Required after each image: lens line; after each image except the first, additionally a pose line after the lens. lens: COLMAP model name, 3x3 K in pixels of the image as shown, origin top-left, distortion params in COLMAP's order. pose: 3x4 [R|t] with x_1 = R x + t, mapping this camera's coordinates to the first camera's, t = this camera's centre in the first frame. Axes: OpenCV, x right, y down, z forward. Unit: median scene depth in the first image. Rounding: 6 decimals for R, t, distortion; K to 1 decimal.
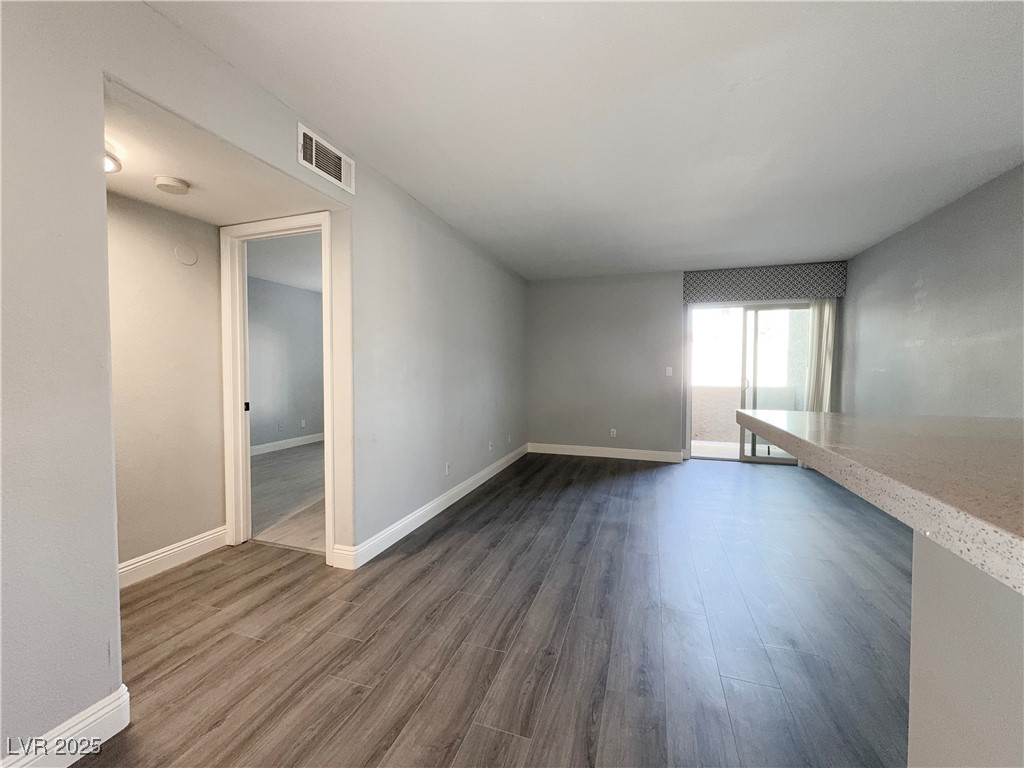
lens RADIAL K [[406.5, 0, 511.6], [0, 406.5, 388.0], [0, 0, 1]] dist [-0.000001, -0.000046]
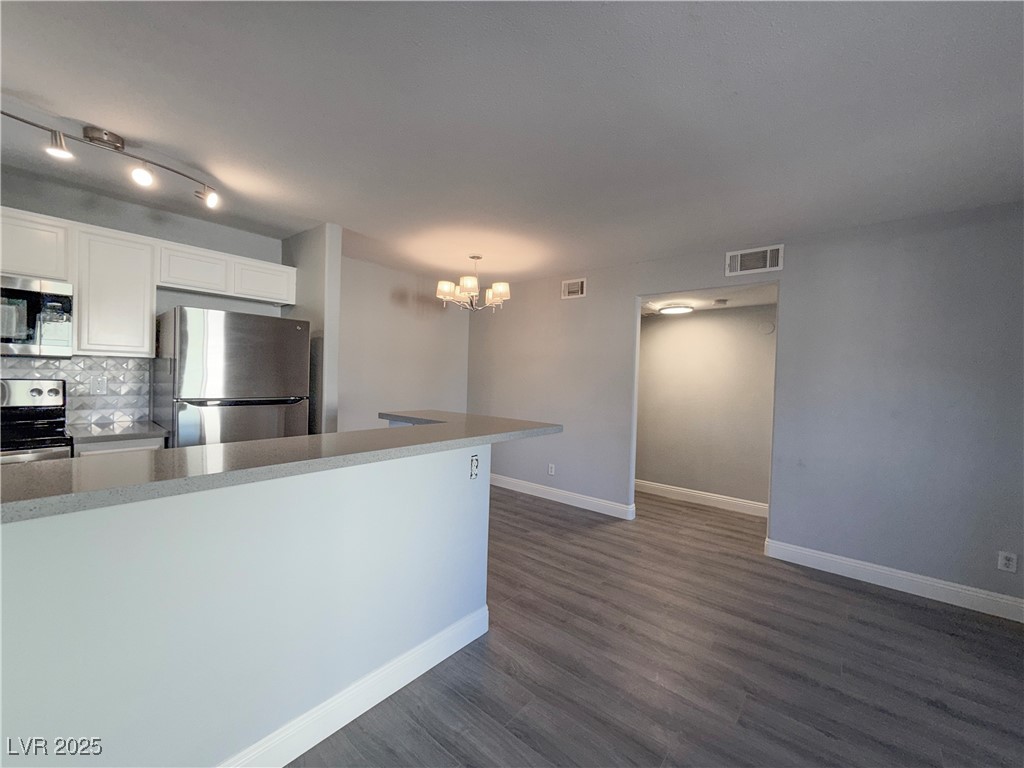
lens RADIAL K [[406.5, 0, 511.1], [0, 406.5, 377.0], [0, 0, 1]] dist [-0.000001, -0.000046]
pose [[-0.365022, -0.014091, -0.930892, 1.142825], [-0.074635, 0.997110, 0.014172, -0.079642], [0.928002, 0.074650, -0.365019, 0.687215]]
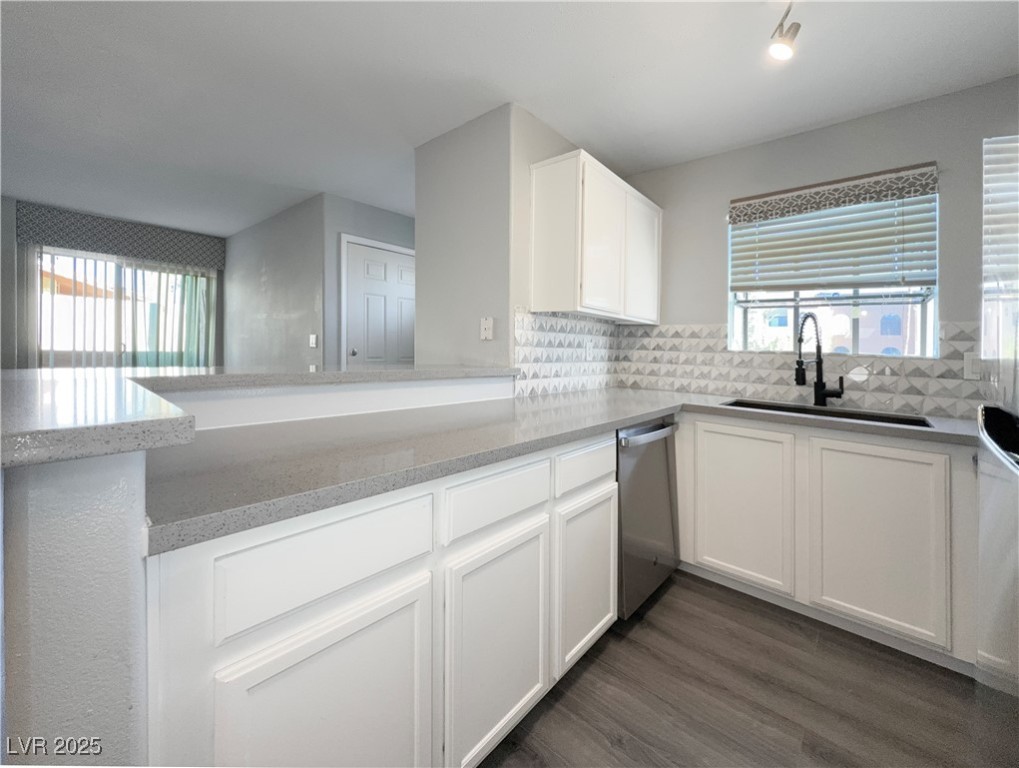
lens RADIAL K [[417.2, 0, 498.8], [0, 417.2, 349.6], [0, 0, 1]] dist [-0.000179, -0.000139]
pose [[0.387325, -0.001184, 0.921943, 0.114826], [0.015503, 0.999866, -0.005229, 0.018091], [-0.921813, 0.016318, 0.387291, -0.256252]]
